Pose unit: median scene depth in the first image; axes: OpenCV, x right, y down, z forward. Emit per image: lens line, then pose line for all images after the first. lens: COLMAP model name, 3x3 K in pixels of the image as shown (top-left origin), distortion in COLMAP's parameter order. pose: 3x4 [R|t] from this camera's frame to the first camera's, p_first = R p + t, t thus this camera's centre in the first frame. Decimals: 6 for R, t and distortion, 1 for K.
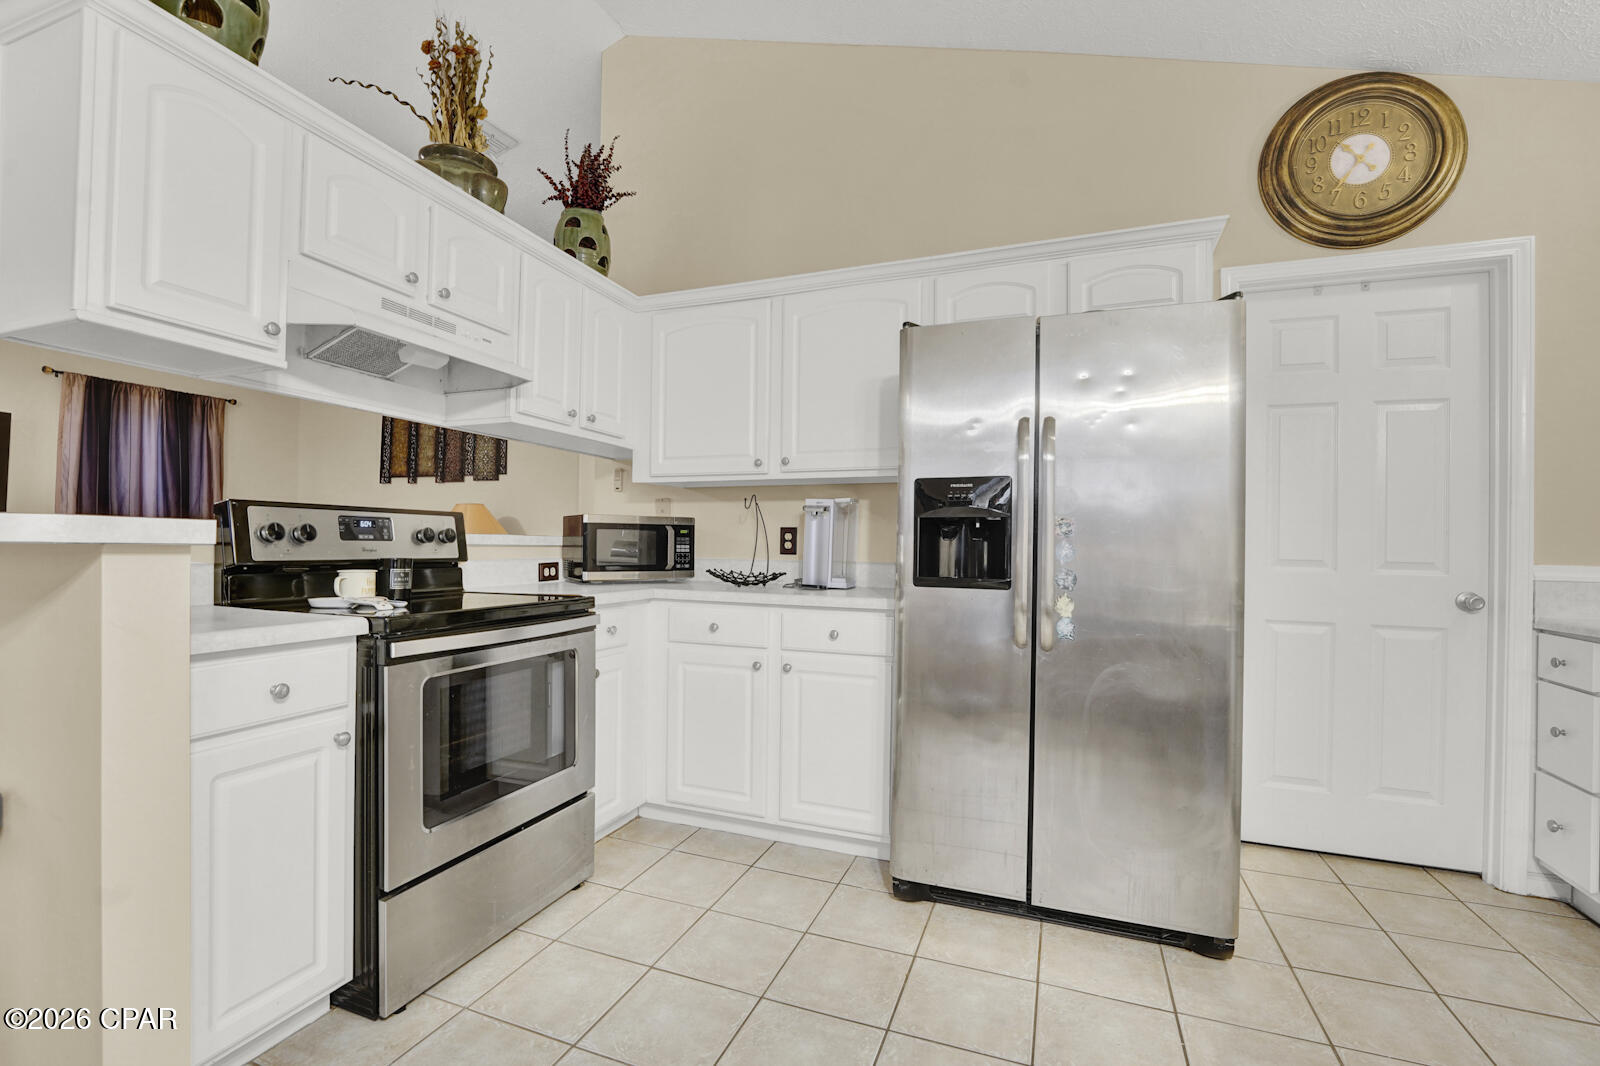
lens RADIAL K [[692.2, 0, 790.4], [0, 692.2, 540.8], [0, 0, 1]] dist [-0.020896, 0.000477]
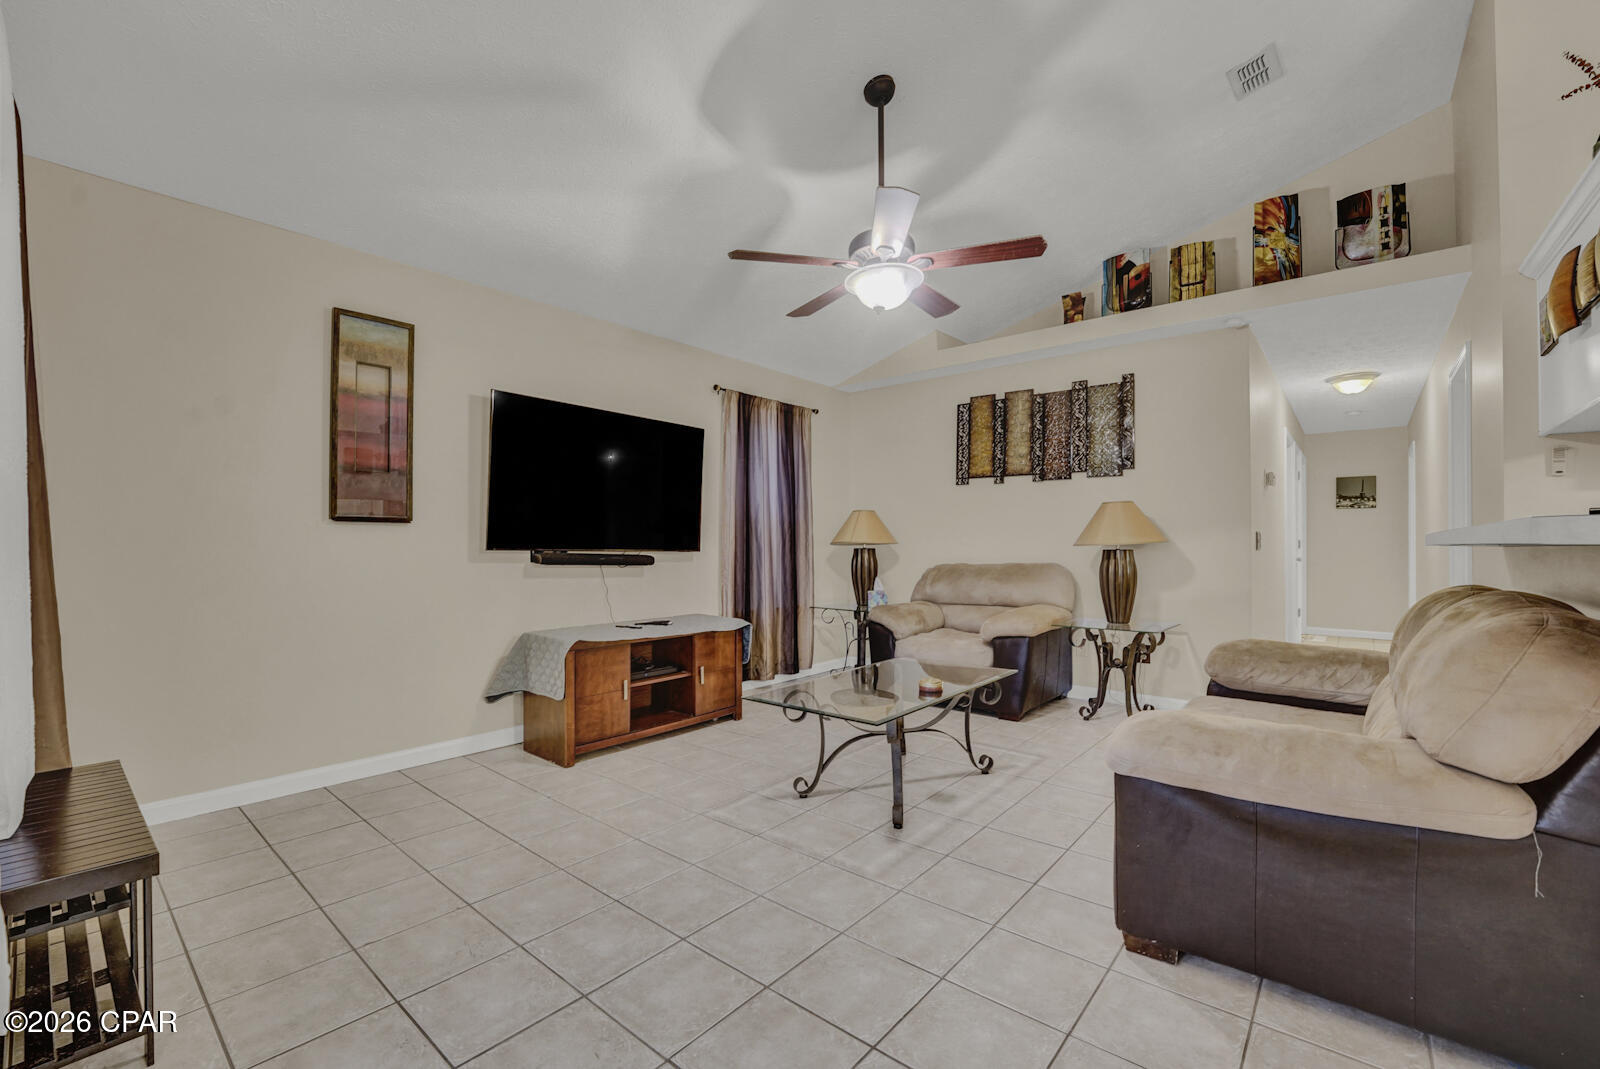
lens RADIAL K [[664.2, 0, 783.6], [0, 664.2, 541.6], [0, 0, 1]] dist [-0.021547, 0.000119]
pose [[0.937880, -0.009230, -0.346838, -1.004474], [0.009593, 0.999954, -0.000671, -0.009496], [0.346828, -0.002698, 0.937925, 0.065632]]
